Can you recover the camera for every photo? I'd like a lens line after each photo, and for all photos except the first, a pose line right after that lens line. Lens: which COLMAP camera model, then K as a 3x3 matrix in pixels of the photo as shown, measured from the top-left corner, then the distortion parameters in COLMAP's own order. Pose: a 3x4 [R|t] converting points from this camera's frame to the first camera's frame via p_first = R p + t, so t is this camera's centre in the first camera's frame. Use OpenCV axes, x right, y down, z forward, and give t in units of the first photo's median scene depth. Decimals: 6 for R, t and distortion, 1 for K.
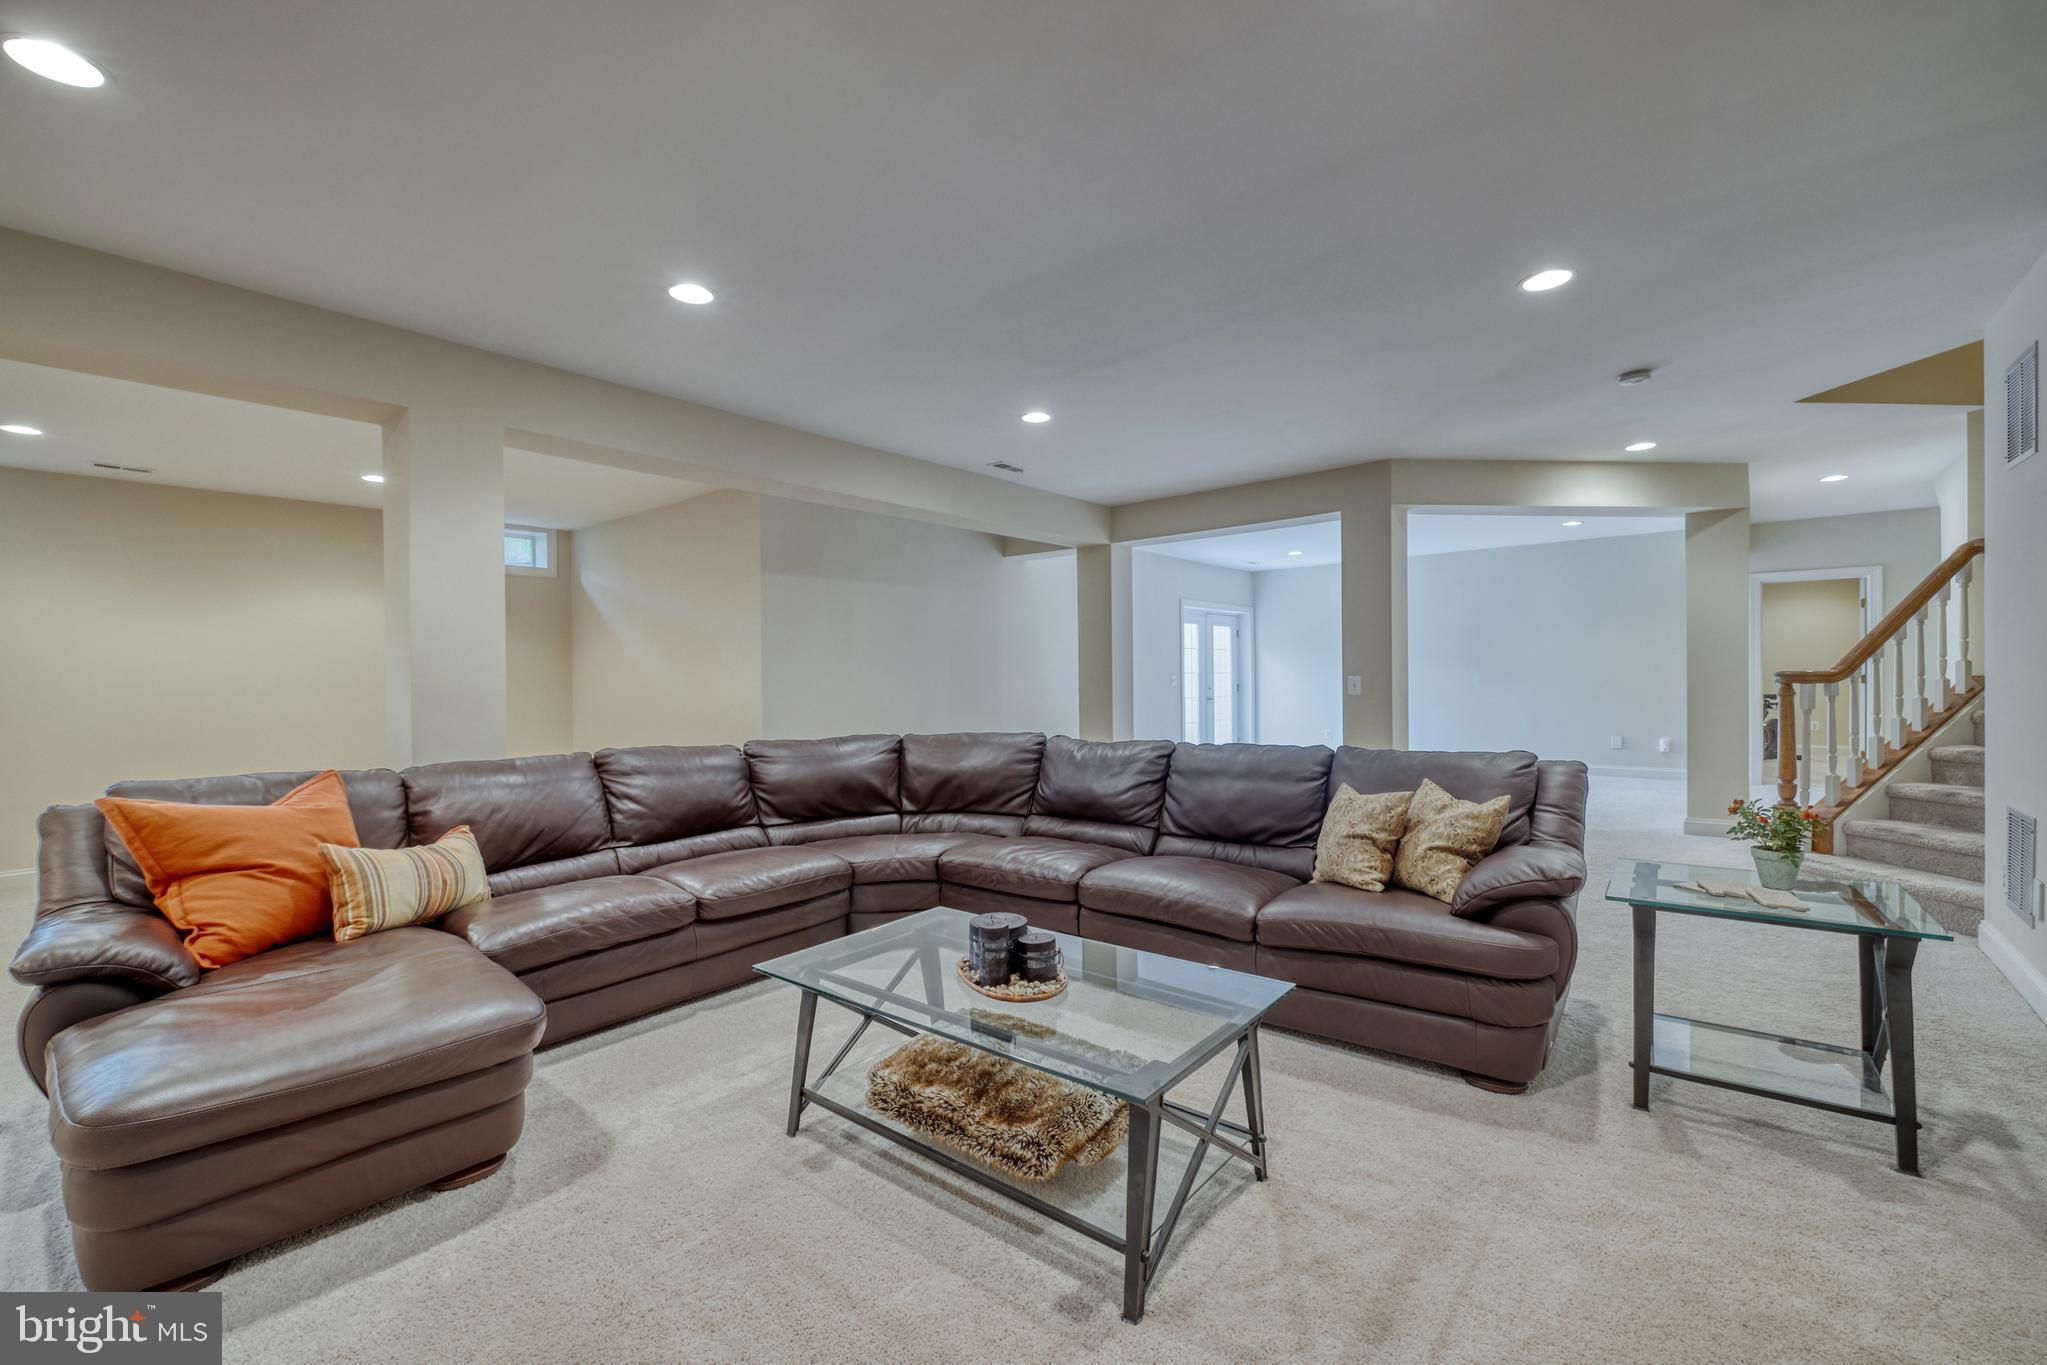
lens RADIAL K [[855.7, 0, 1034.0], [0, 855.7, 675.3], [0, 0, 1]] dist [-0.001427, 0.000625]
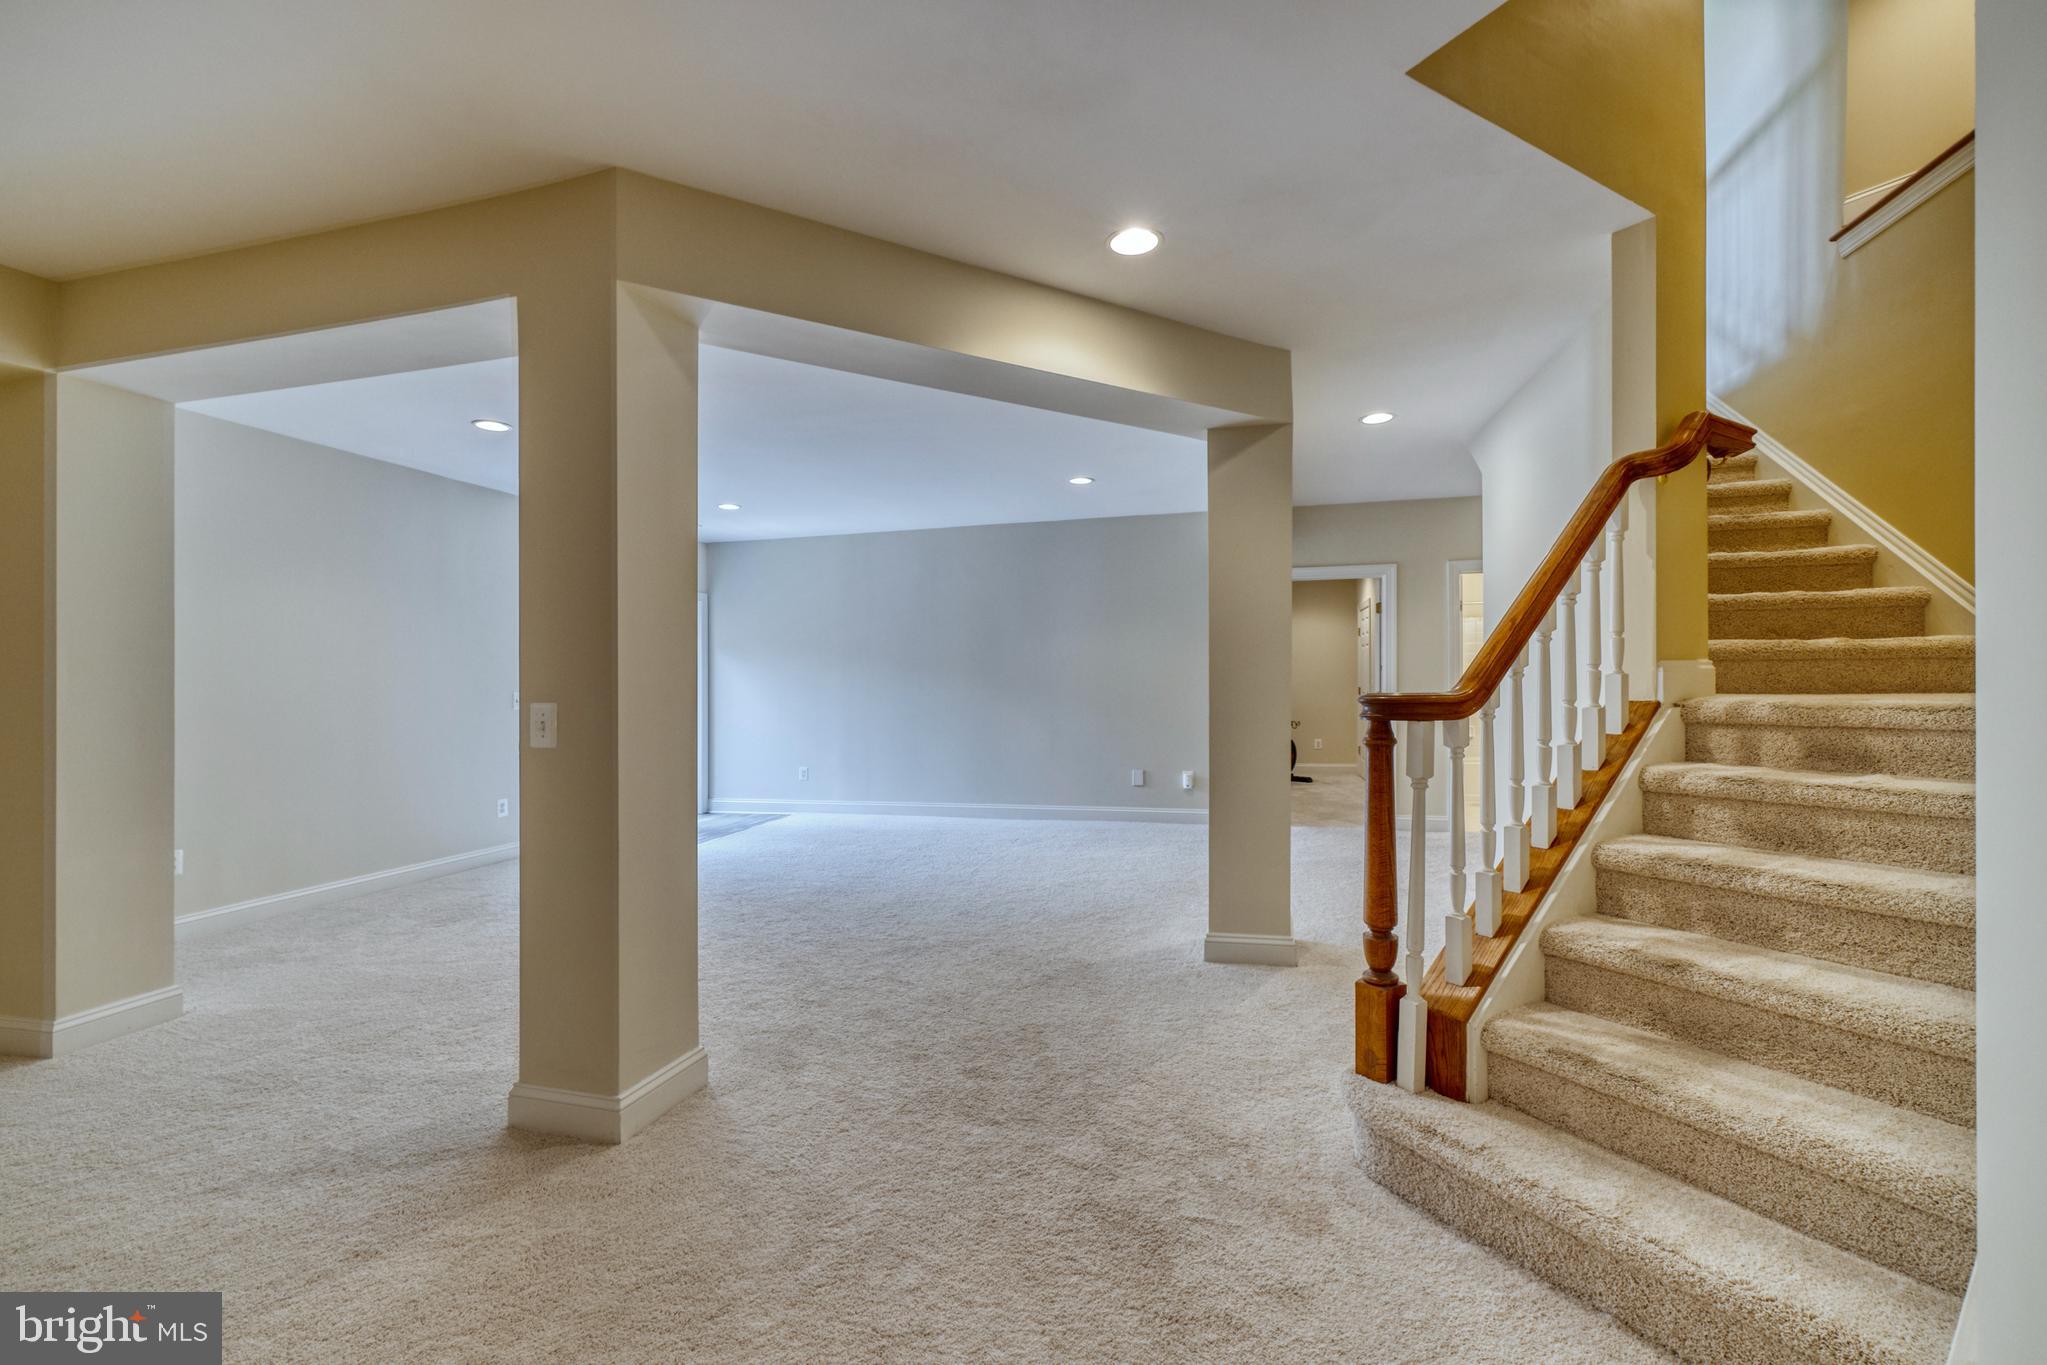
lens RADIAL K [[855.7, 0, 1034.6], [0, 855.7, 692.4], [0, 0, 1]] dist [-0.001427, 0.000625]
pose [[0.901285, -0.000705, 0.433225, 0.511236], [-0.001377, 0.999989, 0.004493, -0.007741], [-0.433224, -0.004646, 0.901274, 0.665476]]
